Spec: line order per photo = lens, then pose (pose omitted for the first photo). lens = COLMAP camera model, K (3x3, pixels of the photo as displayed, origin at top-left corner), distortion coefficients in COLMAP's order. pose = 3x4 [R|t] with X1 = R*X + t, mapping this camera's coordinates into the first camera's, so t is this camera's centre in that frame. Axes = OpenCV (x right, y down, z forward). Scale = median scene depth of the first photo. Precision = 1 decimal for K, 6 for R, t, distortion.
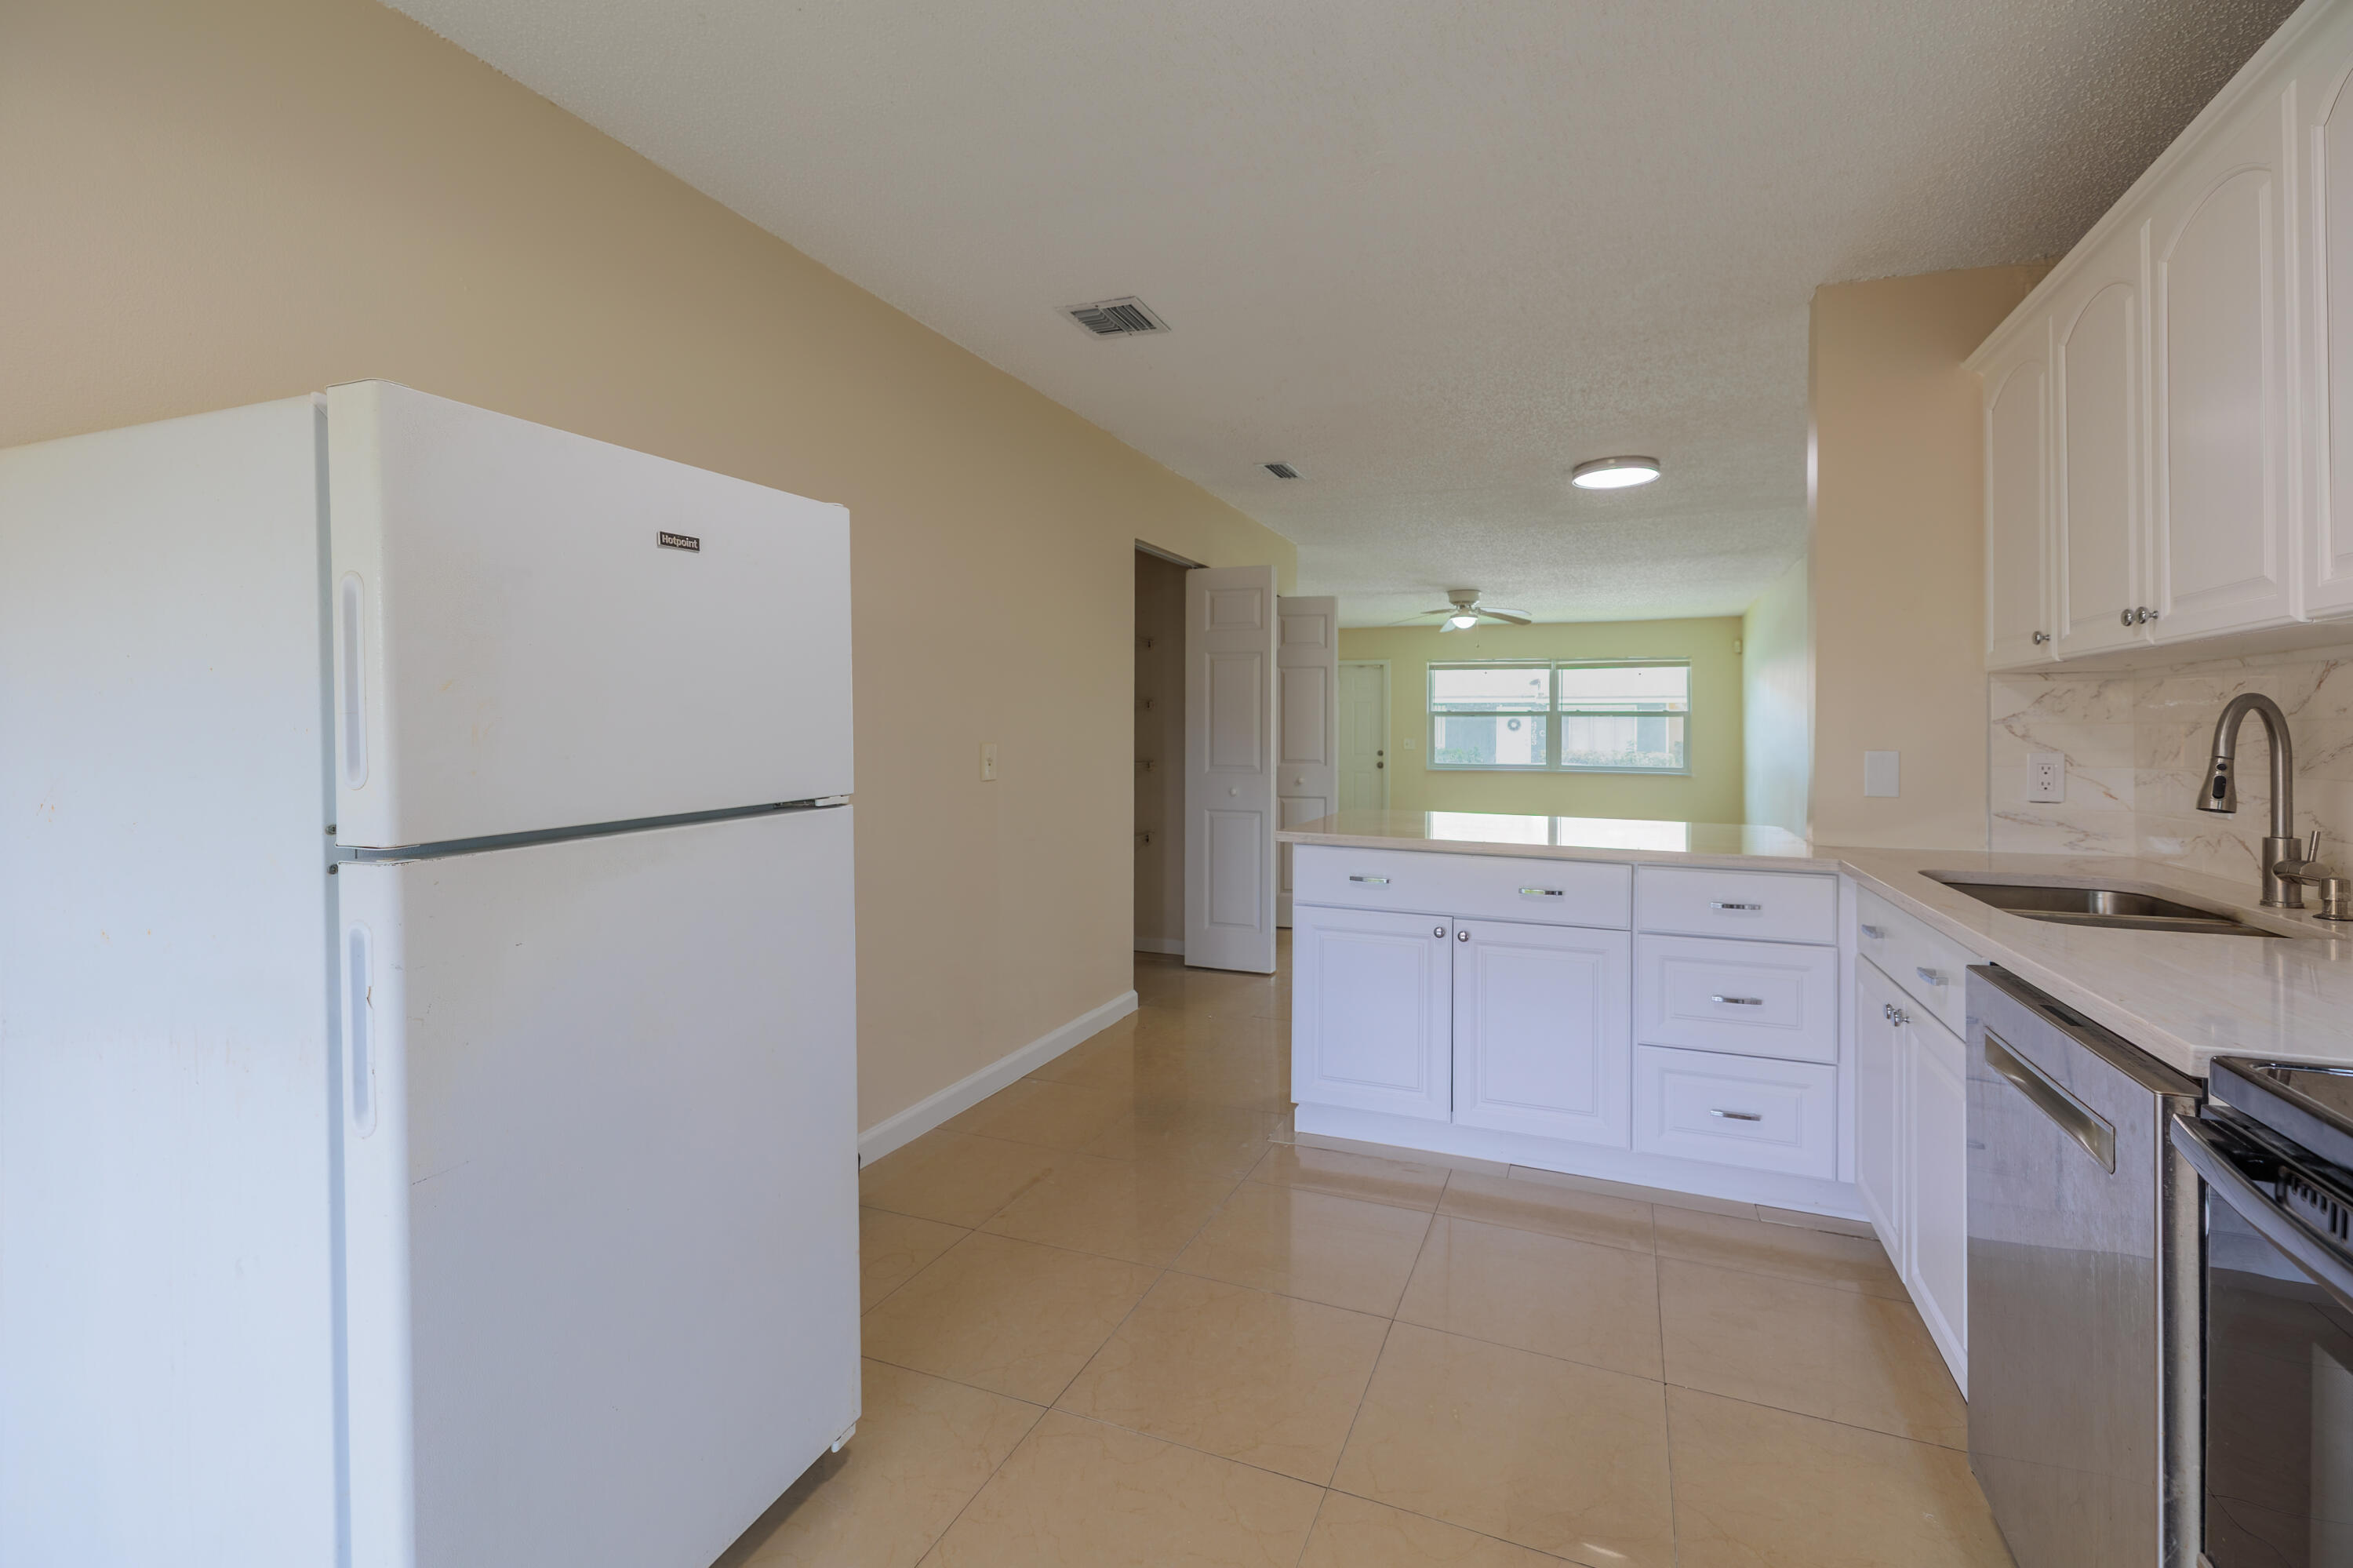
lens RADIAL K [[1034.6, 0, 1177.8], [0, 1034.6, 739.1], [0, 0, 1]] dist [0.000994, -0.000187]
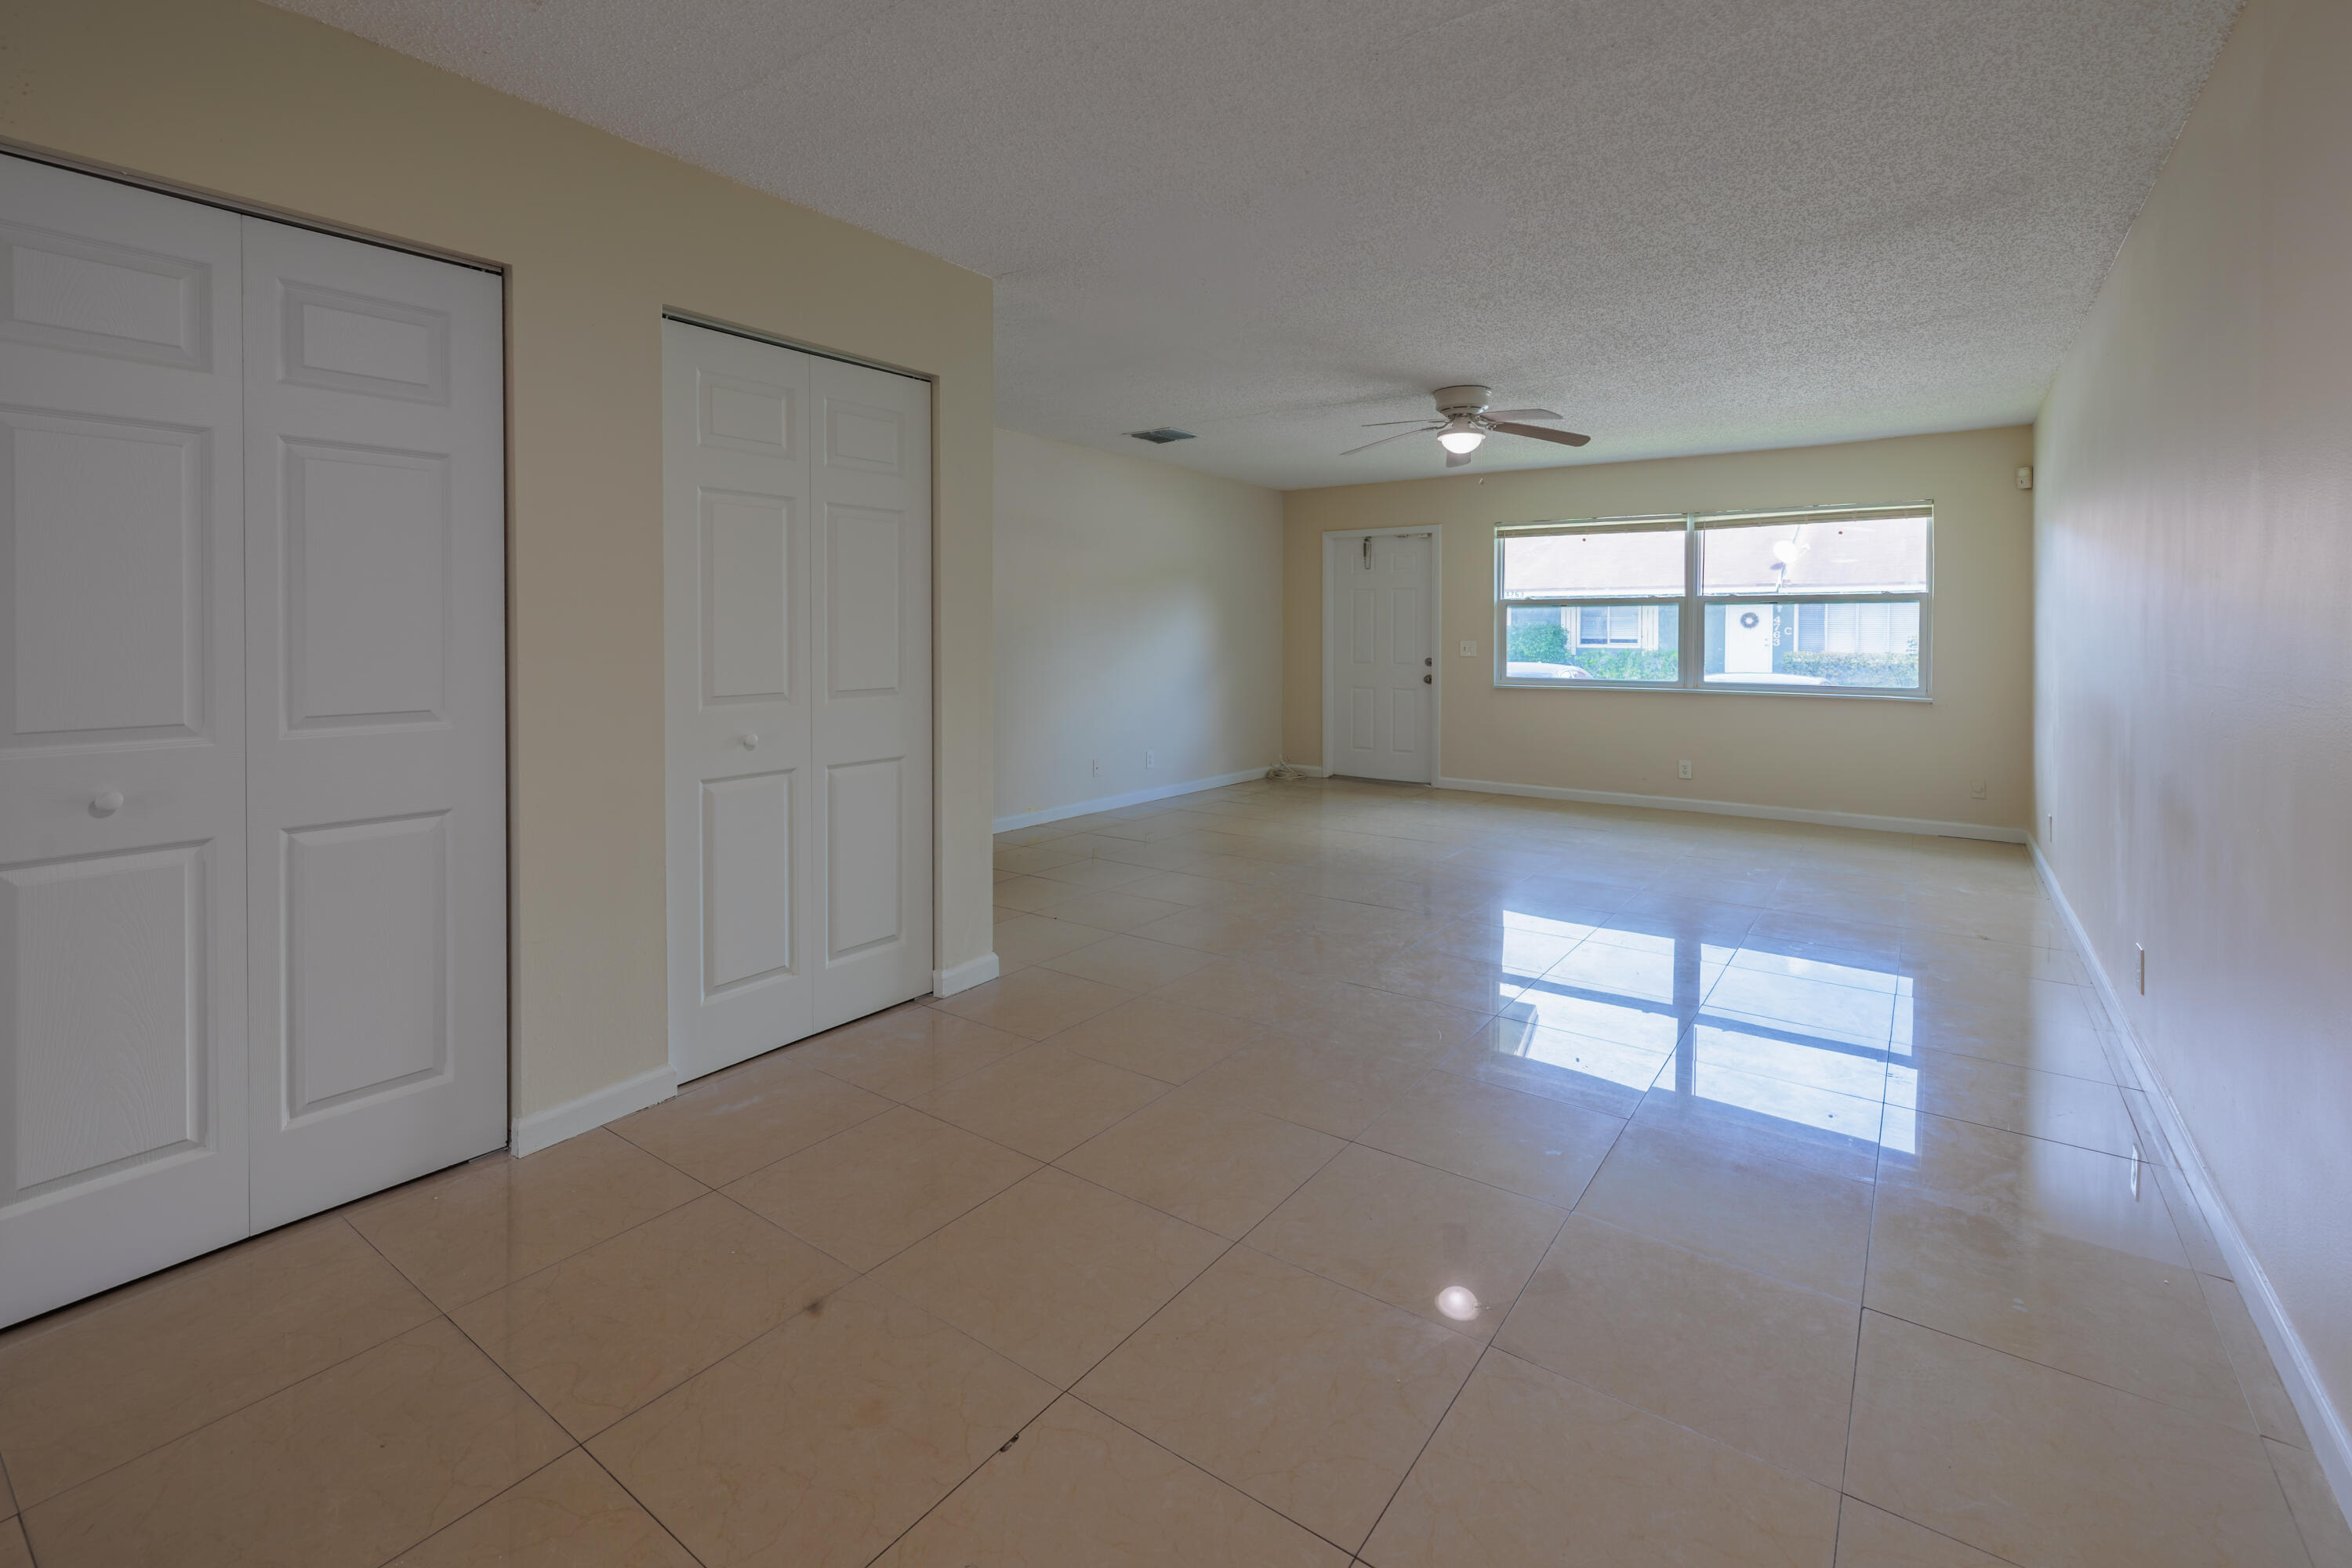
lens RADIAL K [[1034.1, 0, 1177.3], [0, 1034.1, 739.1], [0, 0, 1]] dist [0.000994, -0.000187]
pose [[0.971522, 0.019086, -0.236179, 0.986098], [0.004089, 0.995252, 0.097250, -0.015600], [0.236913, -0.095446, 0.966831, 1.431961]]
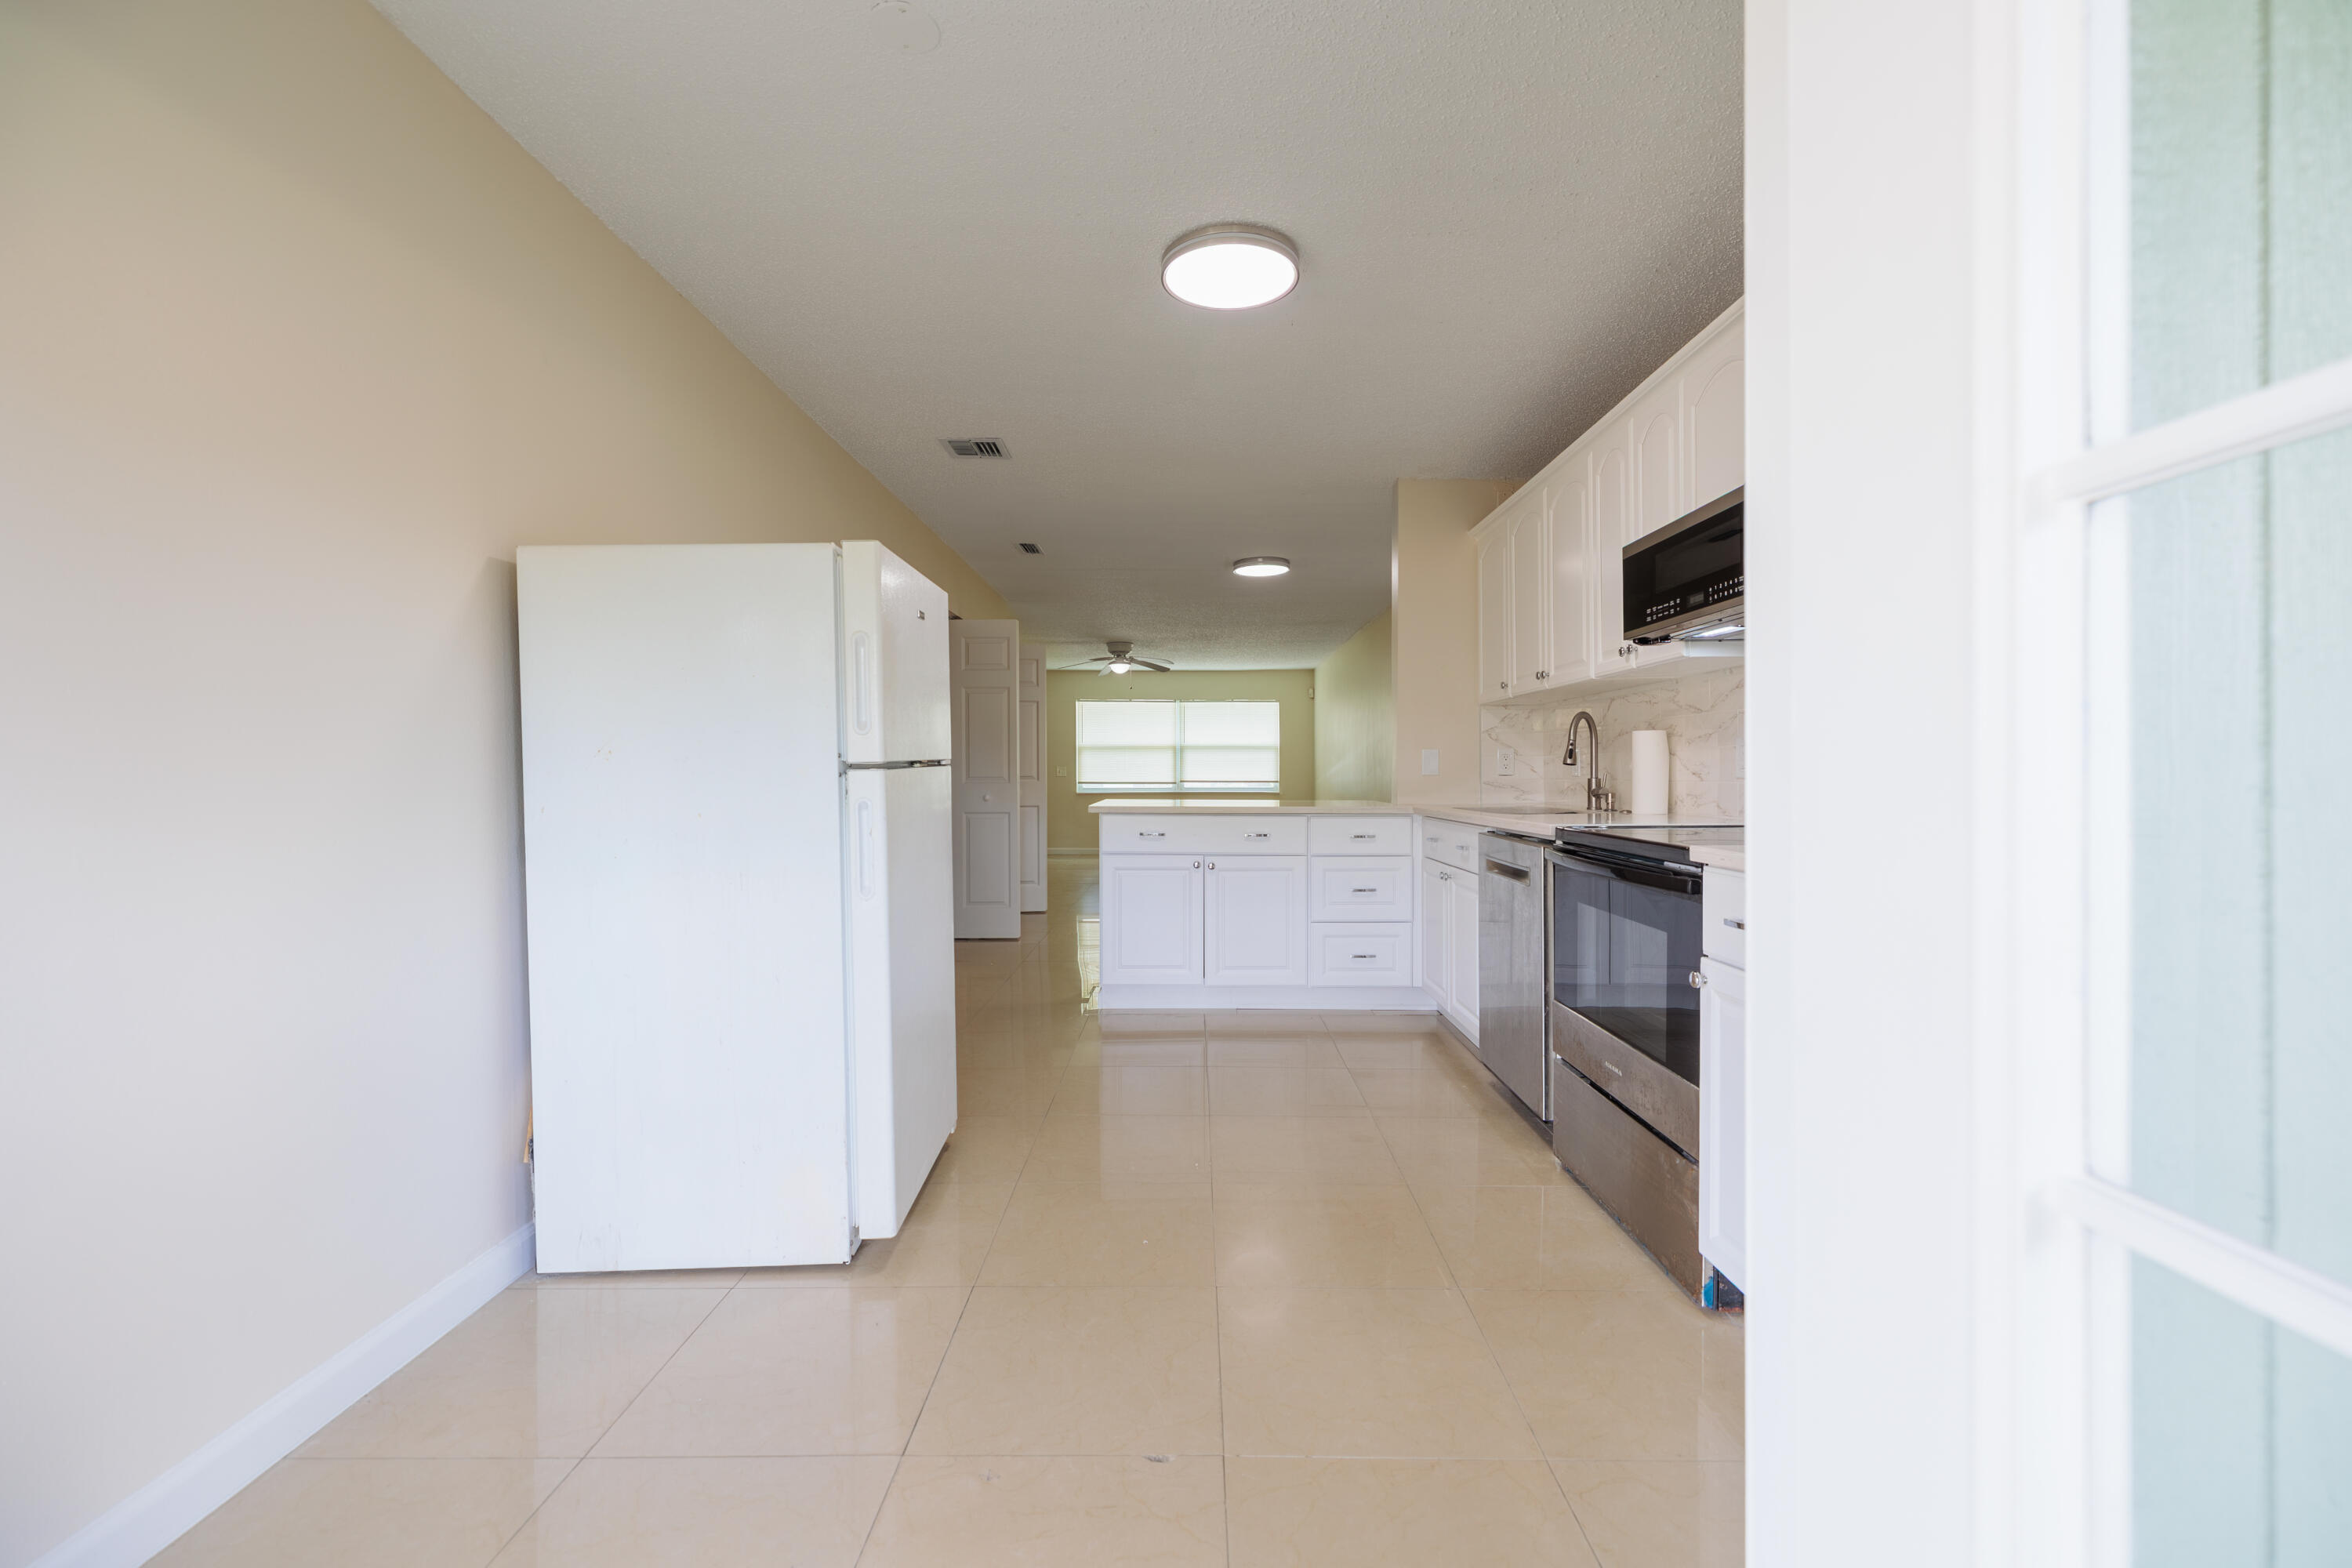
lens RADIAL K [[980.1, 0, 1172.5], [0, 980.1, 800.5], [0, 0, 1]] dist [0.021624, -0.000025]
pose [[0.930948, -0.020859, 0.364554, -0.347131], [0.012078, 0.999580, 0.026352, 0.051084], [-0.364951, -0.020129, 0.930809, -0.405983]]
